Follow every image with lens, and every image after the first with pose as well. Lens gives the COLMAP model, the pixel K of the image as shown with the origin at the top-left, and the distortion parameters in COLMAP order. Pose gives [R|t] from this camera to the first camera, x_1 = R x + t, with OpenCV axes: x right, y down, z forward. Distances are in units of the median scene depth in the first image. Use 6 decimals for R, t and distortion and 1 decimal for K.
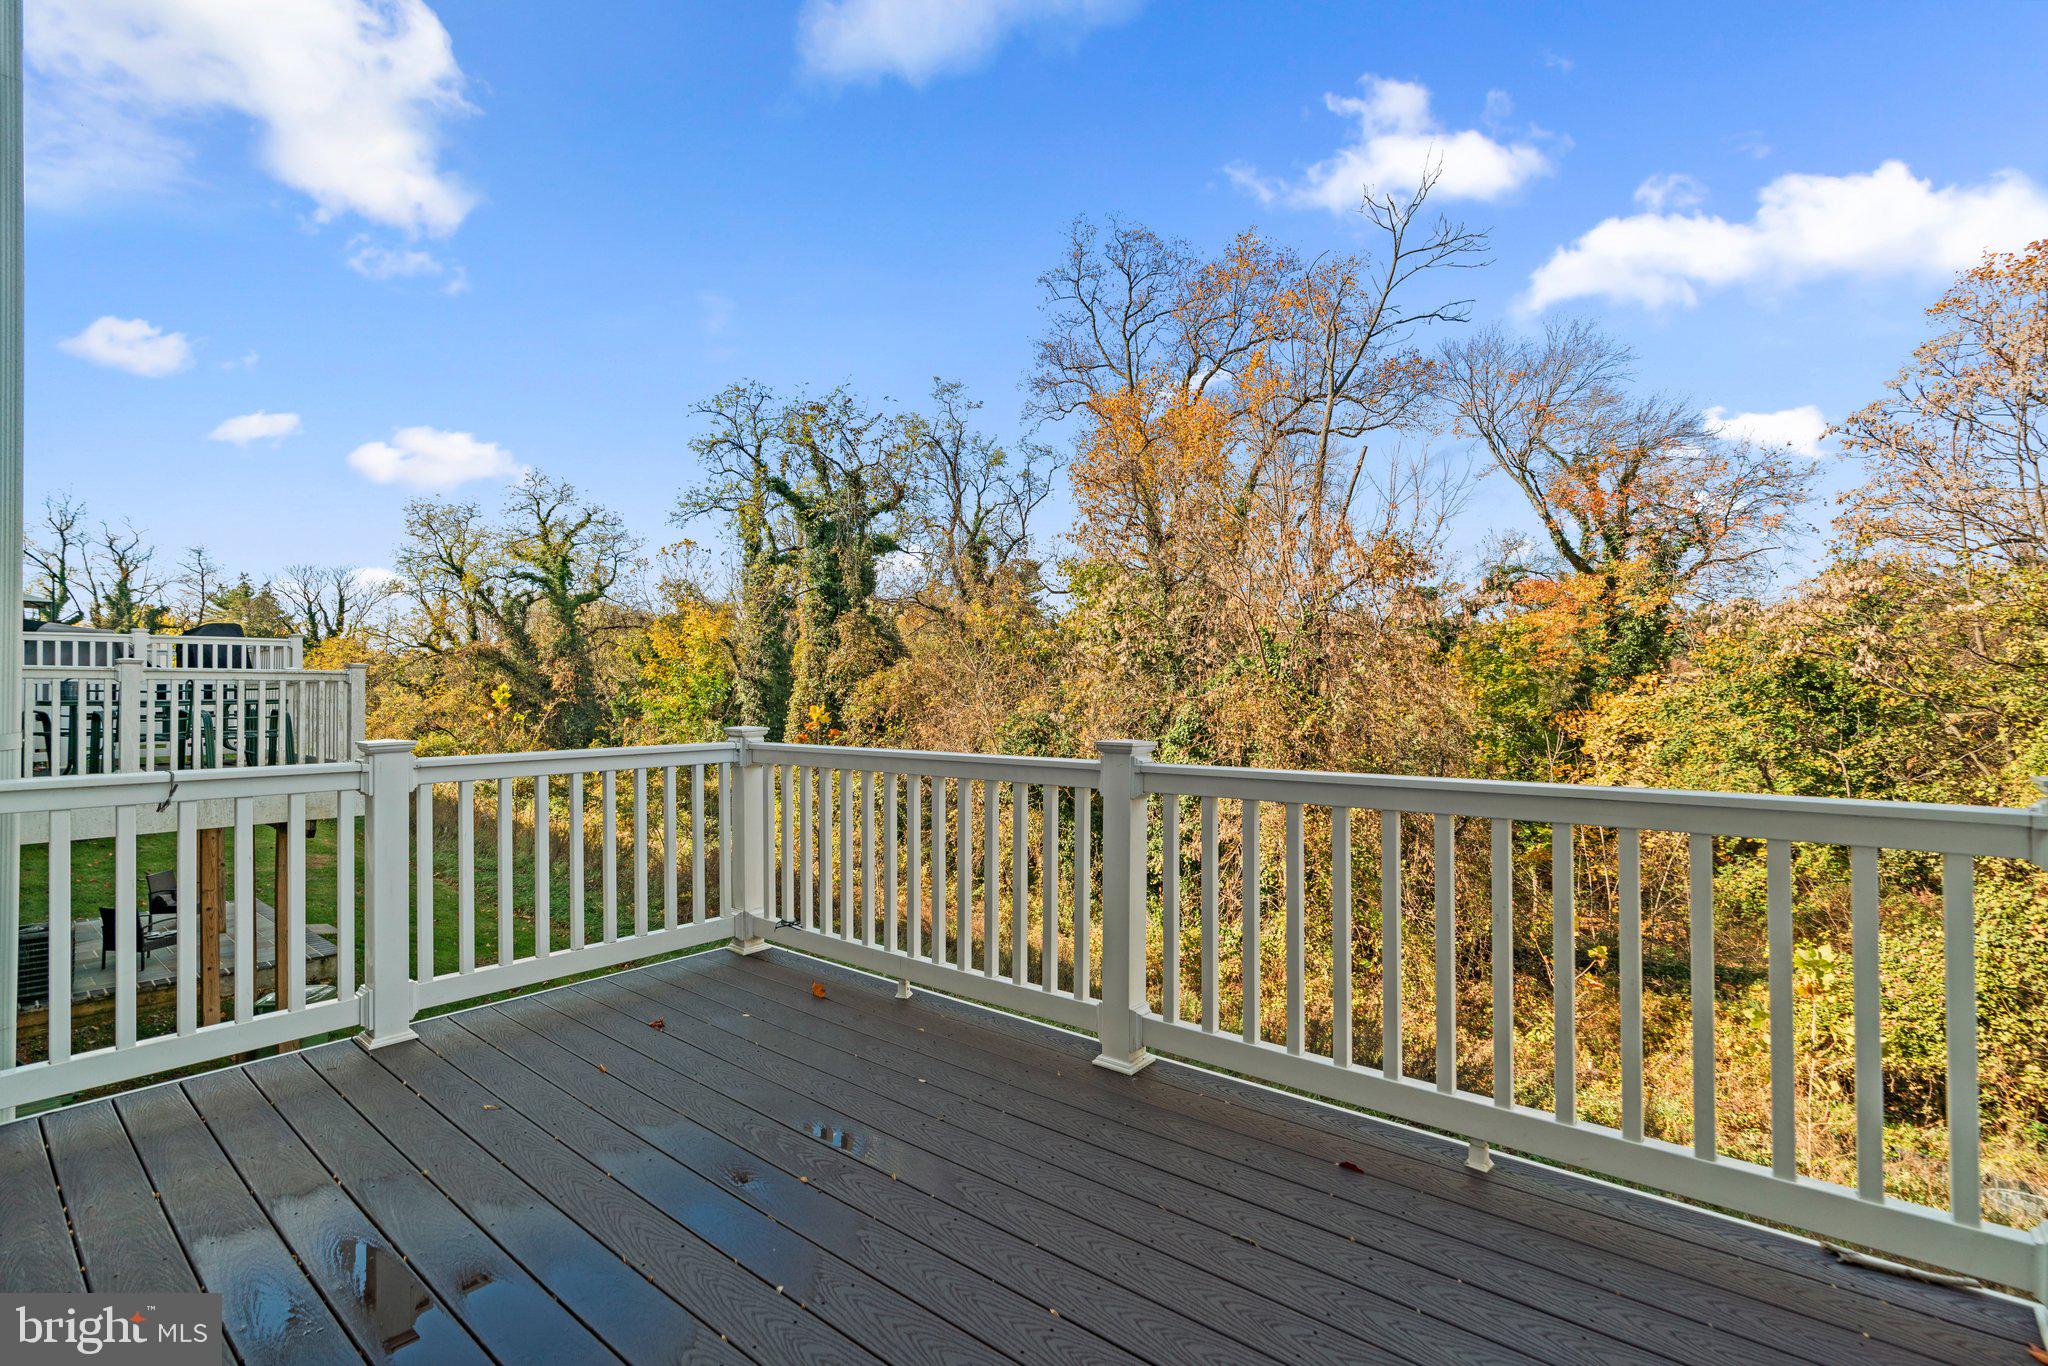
lens RADIAL K [[922.2, 0, 1023.9], [0, 922.2, 663.9], [0, 0, 1]] dist [-0.010270, -0.000157]
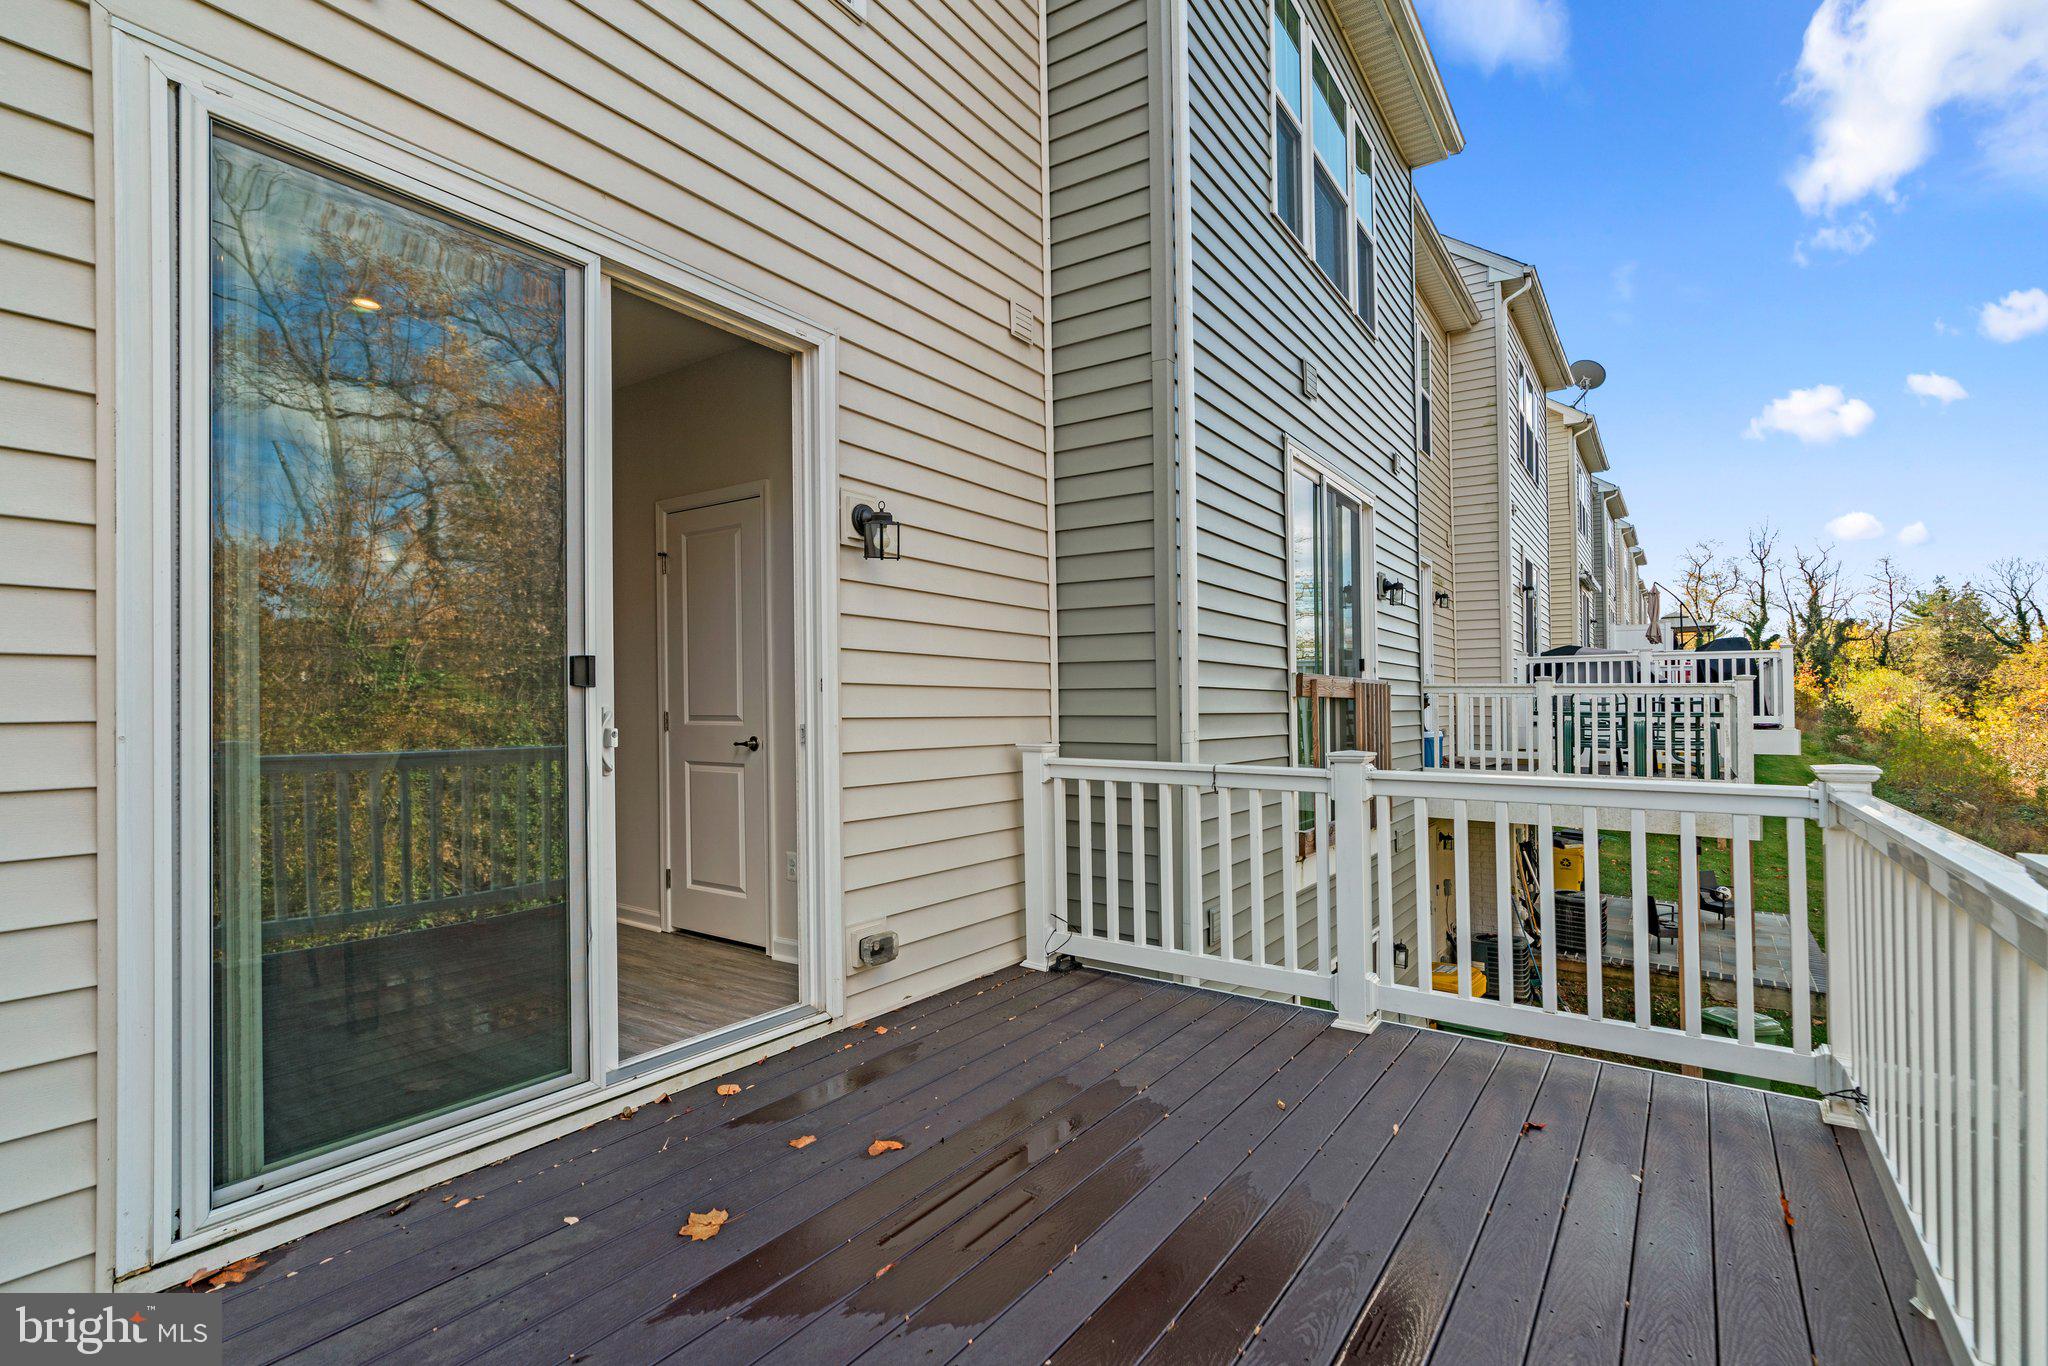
lens RADIAL K [[948.6, 0, 1028.0], [0, 948.6, 618.1], [0, 0, 1]] dist [-0.002023, 0.000008]
pose [[0.082455, -0.086227, -0.992857, 0.112543], [0.024818, 0.996119, -0.084450, 0.003635], [0.996286, -0.017677, 0.084275, 0.137926]]
